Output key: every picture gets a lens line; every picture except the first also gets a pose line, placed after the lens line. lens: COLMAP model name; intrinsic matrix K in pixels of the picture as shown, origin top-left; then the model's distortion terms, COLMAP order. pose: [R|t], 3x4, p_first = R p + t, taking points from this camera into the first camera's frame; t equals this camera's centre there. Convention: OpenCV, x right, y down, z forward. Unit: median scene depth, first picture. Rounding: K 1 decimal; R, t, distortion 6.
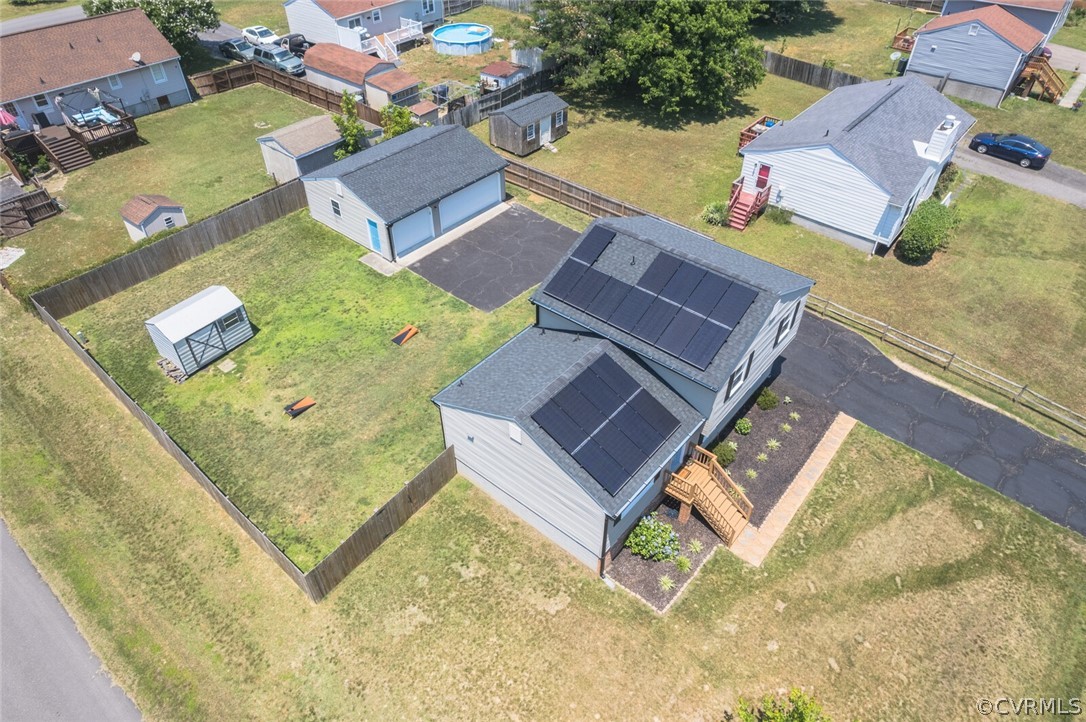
lens RADIAL K [[695.2, 0, 539.6], [0, 695.2, 363.2], [0, 0, 1]] dist [-0.070944, 0.062261]
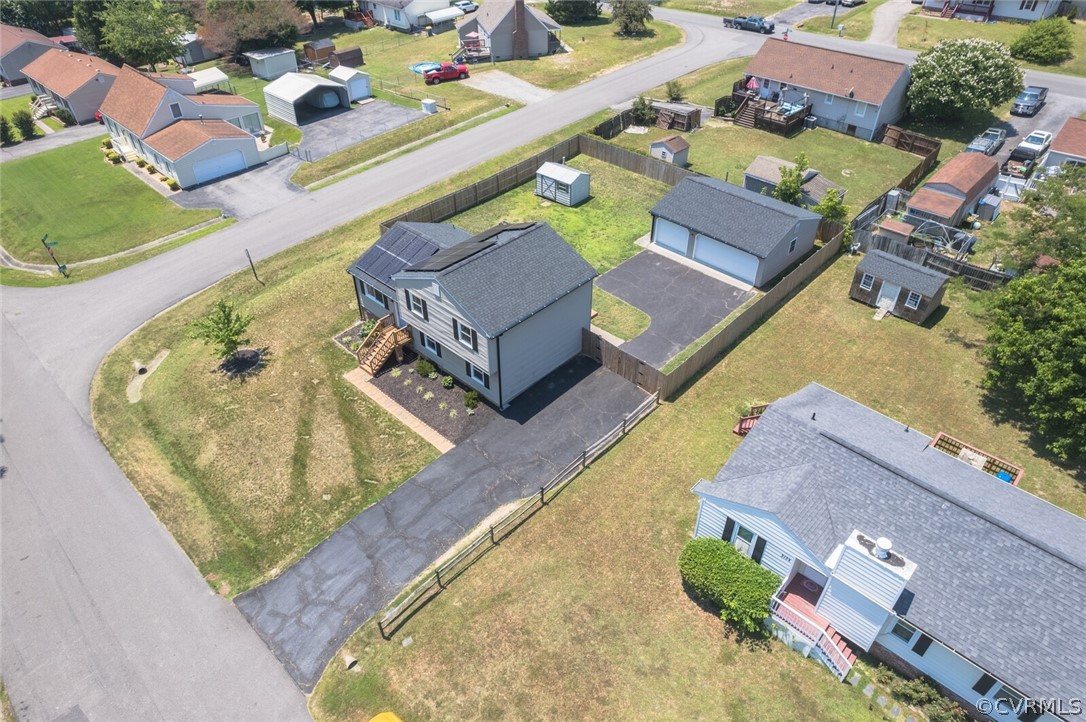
lens RADIAL K [[695.2, 0, 541.4], [0, 695.2, 365.6], [0, 0, 1]] dist [-0.070944, 0.062261]
pose [[-0.063676, 0.632039, -0.772316, 1.208326], [-0.659810, 0.553947, 0.507734, -0.678070], [0.748730, 0.541912, 0.381753, 0.558189]]
